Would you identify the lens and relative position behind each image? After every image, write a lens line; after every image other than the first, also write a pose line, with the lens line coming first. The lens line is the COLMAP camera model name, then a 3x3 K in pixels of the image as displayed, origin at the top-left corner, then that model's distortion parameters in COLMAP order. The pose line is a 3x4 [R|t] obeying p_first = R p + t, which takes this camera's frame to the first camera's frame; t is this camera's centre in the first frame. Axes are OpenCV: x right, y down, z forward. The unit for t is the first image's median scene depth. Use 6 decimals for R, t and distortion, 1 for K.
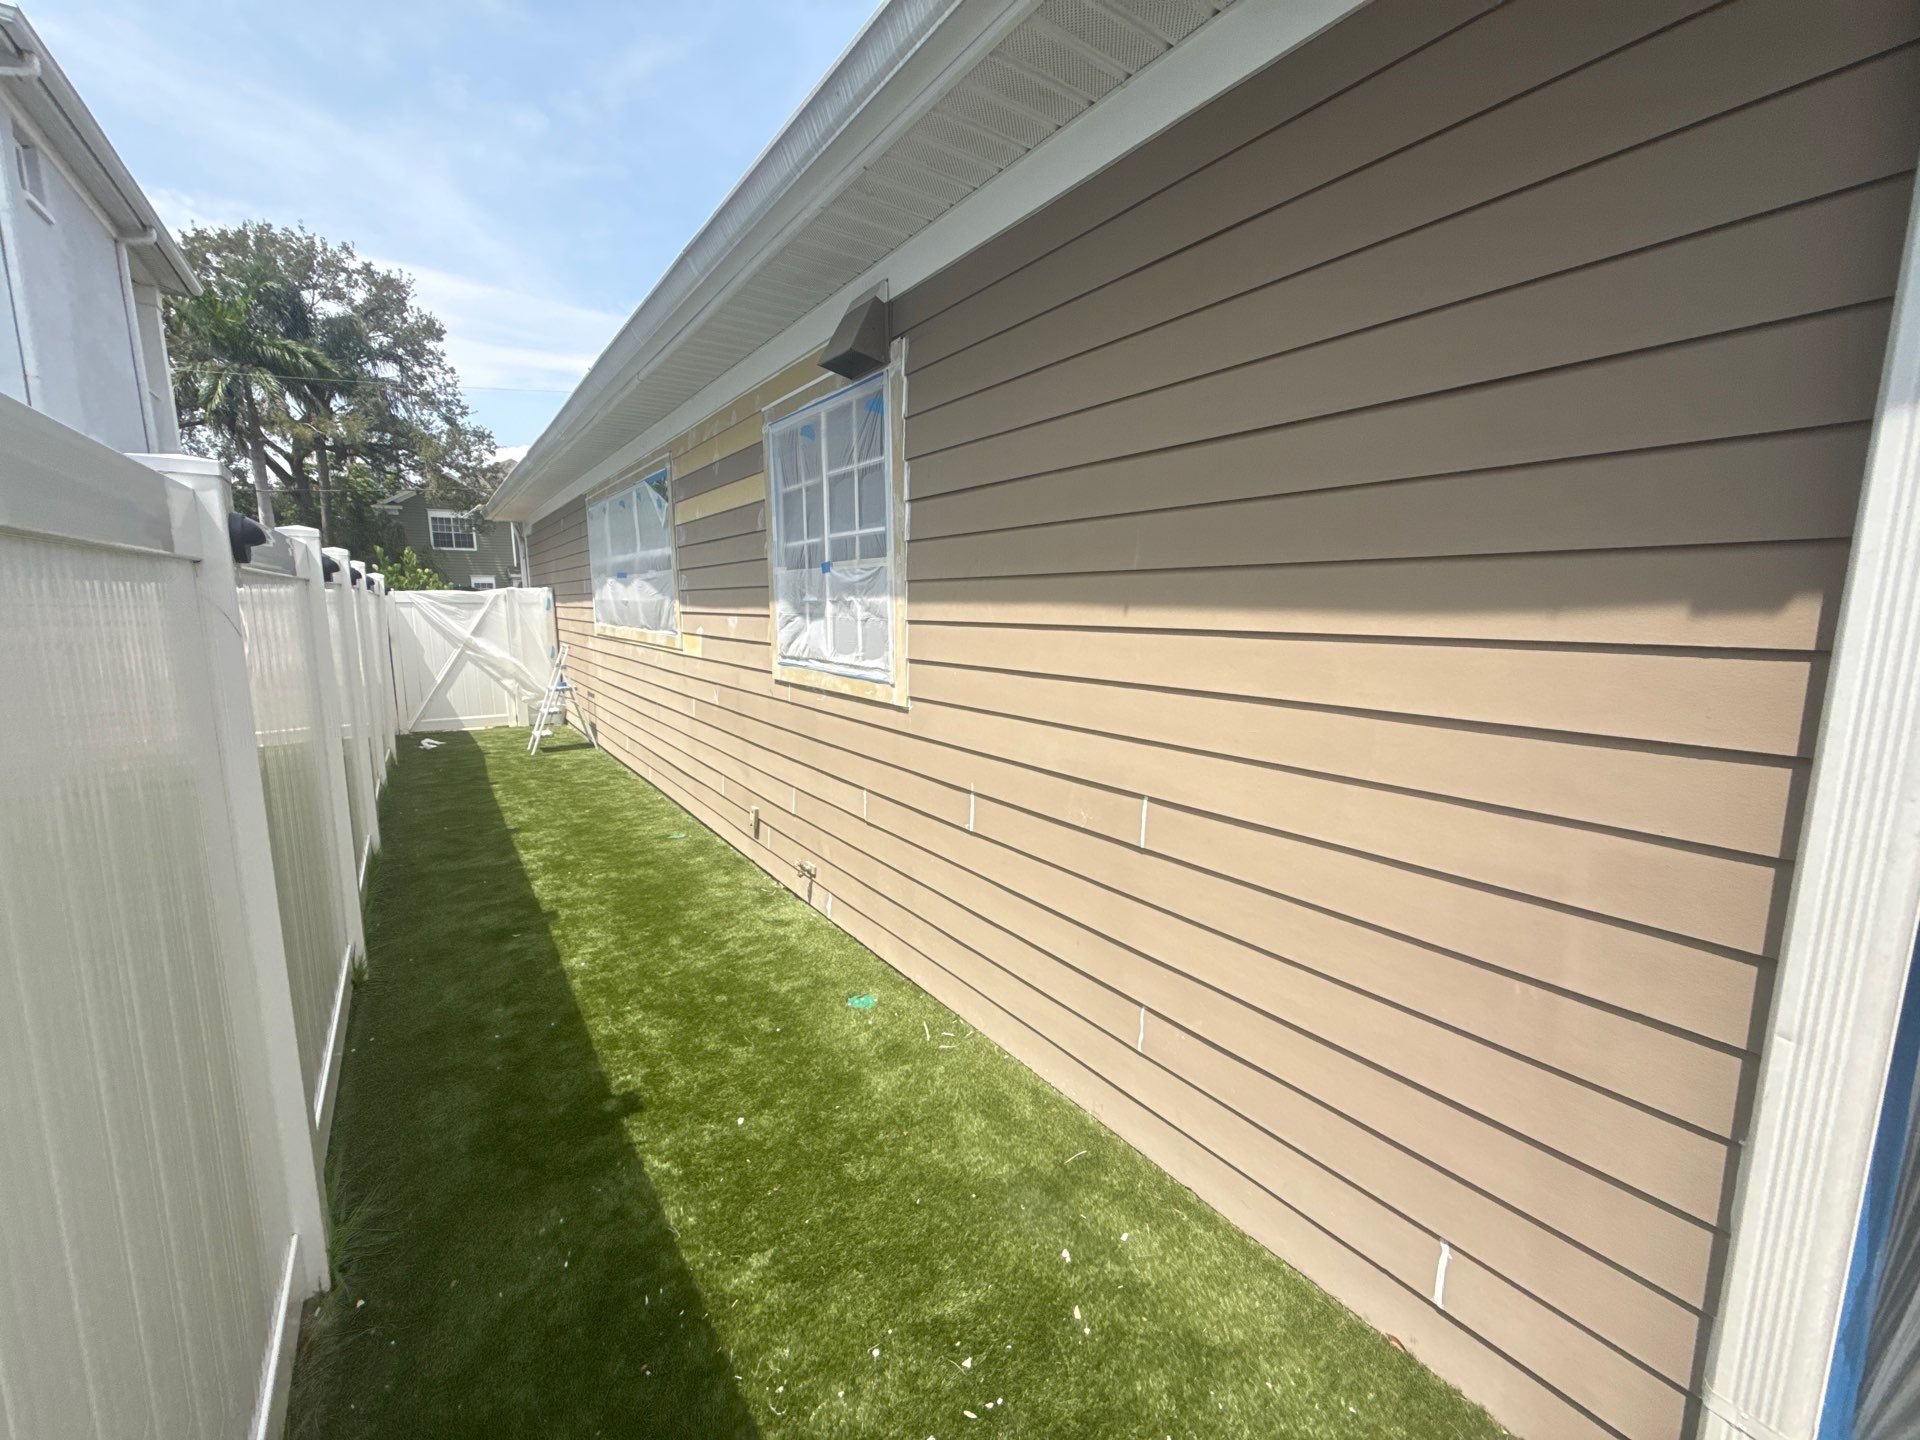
lens RADIAL K [[762.1, 0, 963.7], [0, 762.1, 716.7], [0, 0, 1]] dist [0.000481, -0.000040]
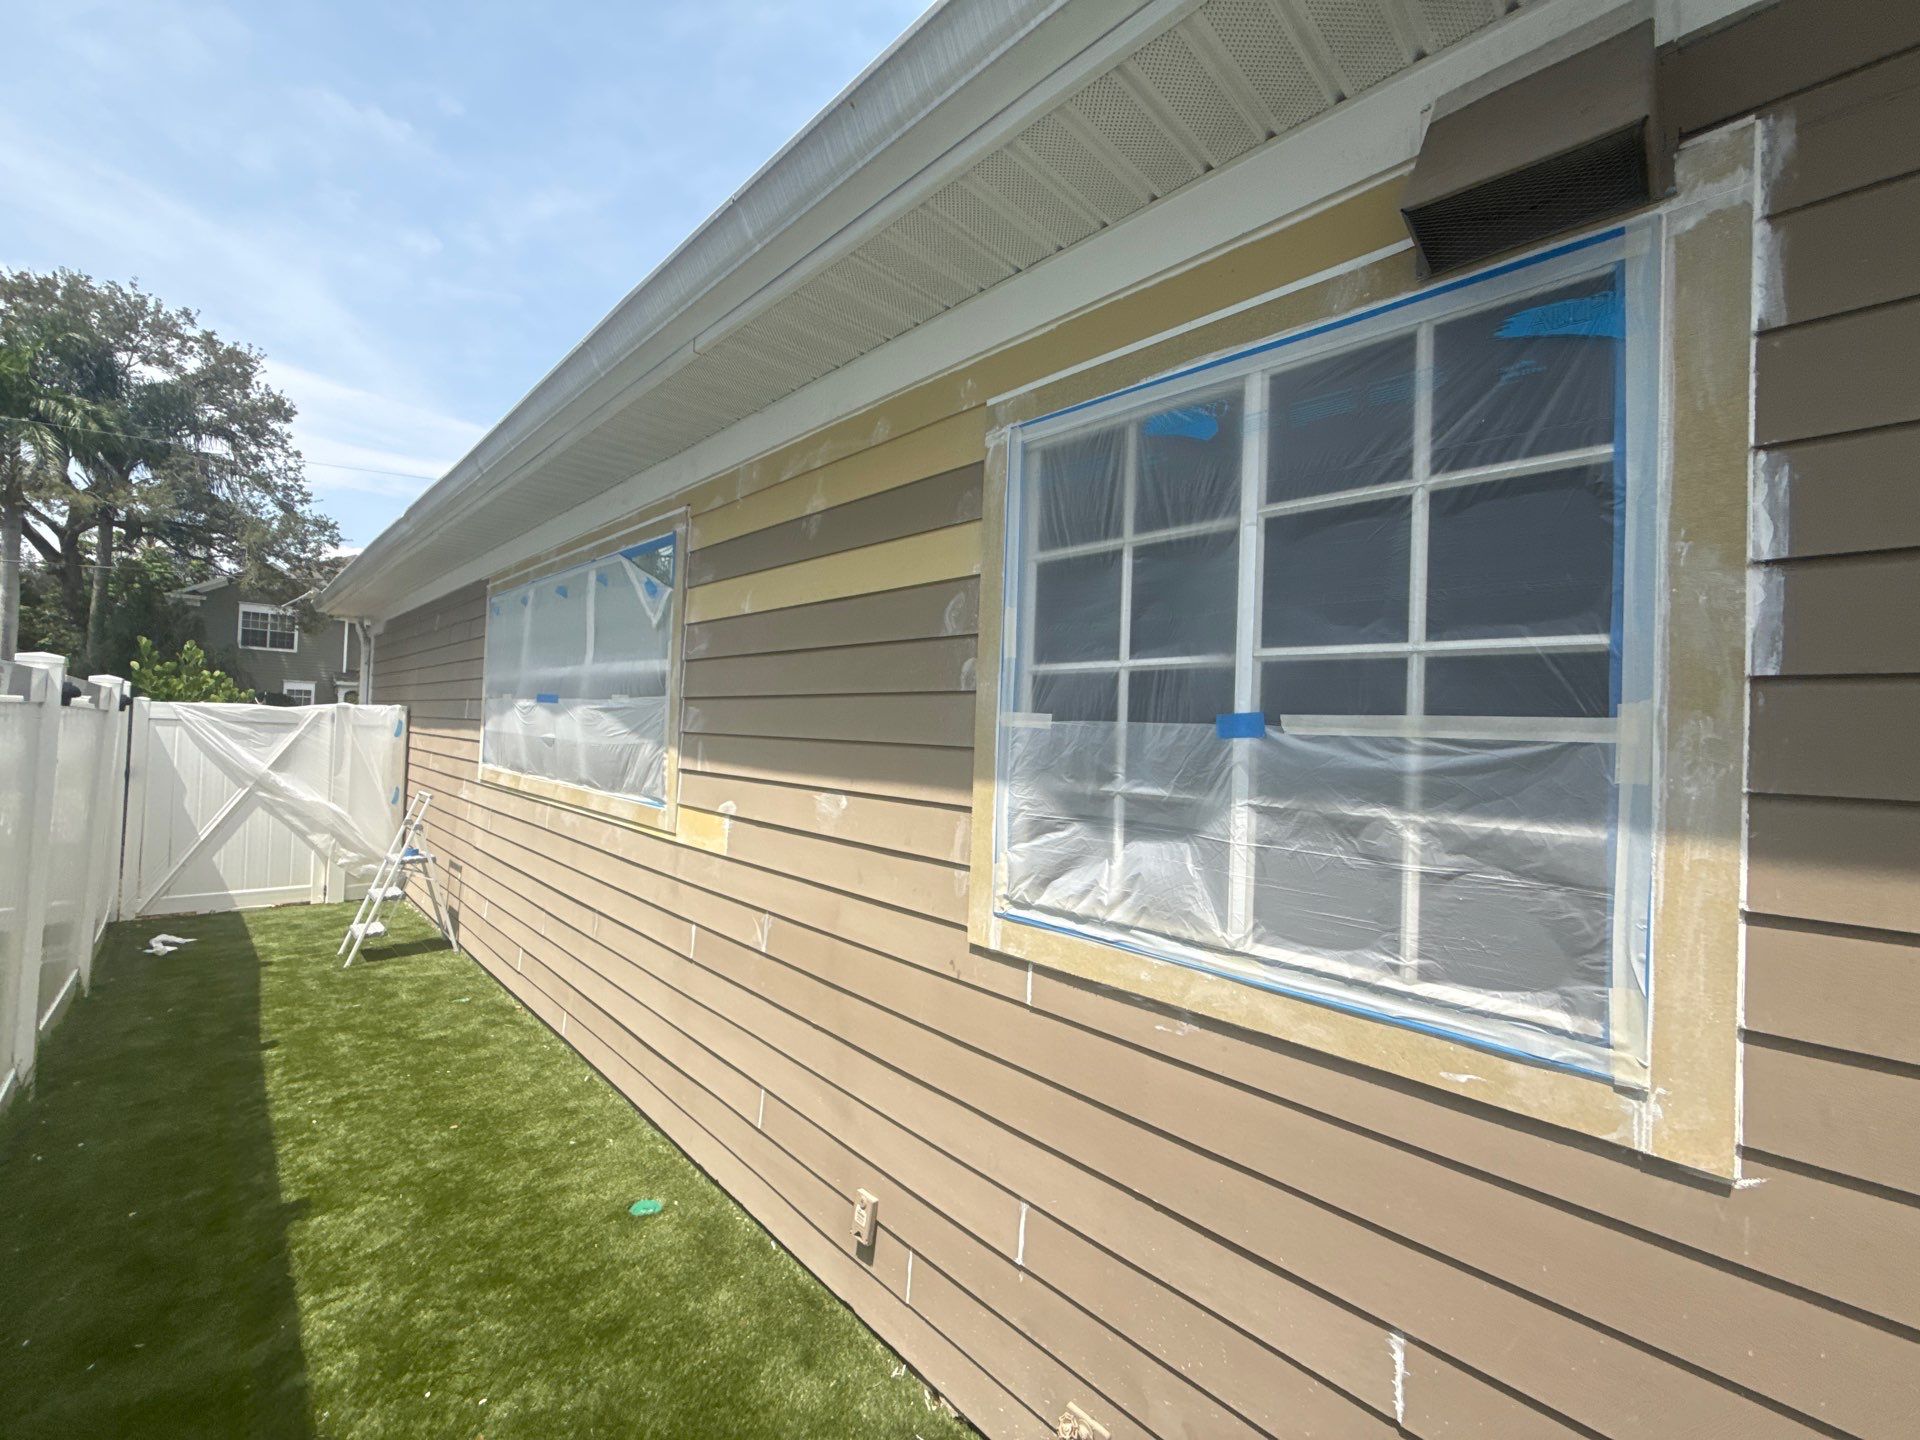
lens RADIAL K [[762.1, 0, 963.7], [0, 762.1, 716.7], [0, 0, 1]] dist [0.000481, -0.000040]
pose [[0.986149, 0.039017, 0.161209, -0.178839], [-0.011651, 0.985833, -0.167325, -0.058083], [-0.165454, 0.163129, 0.972633, 0.278109]]
